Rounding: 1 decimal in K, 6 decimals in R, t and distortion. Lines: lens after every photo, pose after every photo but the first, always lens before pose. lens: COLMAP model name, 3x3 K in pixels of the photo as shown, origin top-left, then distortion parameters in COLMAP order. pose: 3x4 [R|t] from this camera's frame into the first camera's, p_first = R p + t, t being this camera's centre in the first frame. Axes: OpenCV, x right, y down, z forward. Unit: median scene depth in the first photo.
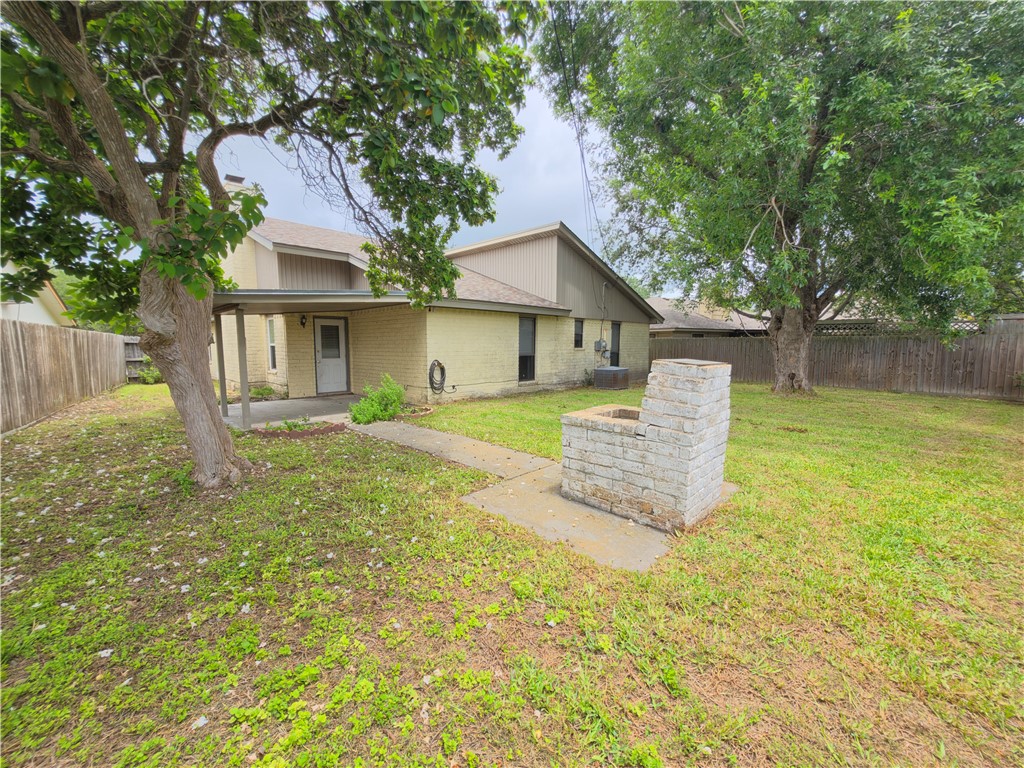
lens RADIAL K [[409.7, 0, 513.2], [0, 409.7, 383.8], [0, 0, 1]] dist [-0.003601, -0.000131]
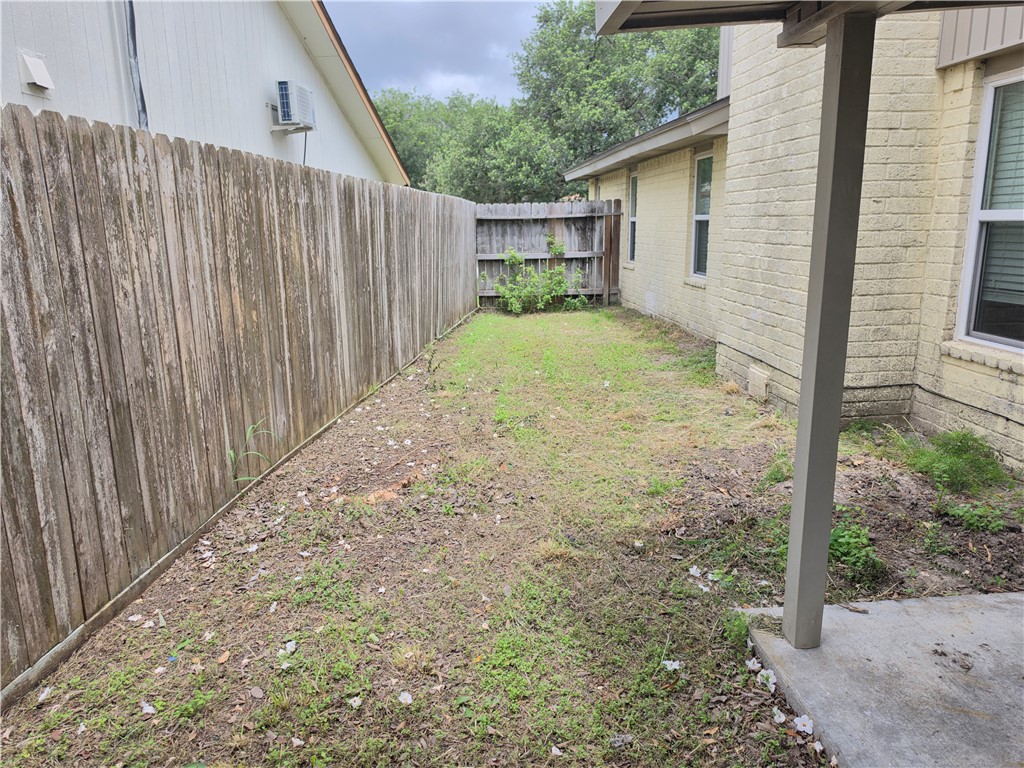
lens RADIAL K [[705.0, 0, 510.8], [0, 705.0, 383.4], [0, 0, 1]] dist [0.006564, -0.015379]
pose [[0.747197, 0.140490, -0.649584, -0.529629], [-0.052124, 0.986779, 0.153460, -0.057754], [0.662555, -0.080806, 0.744642, 0.582015]]
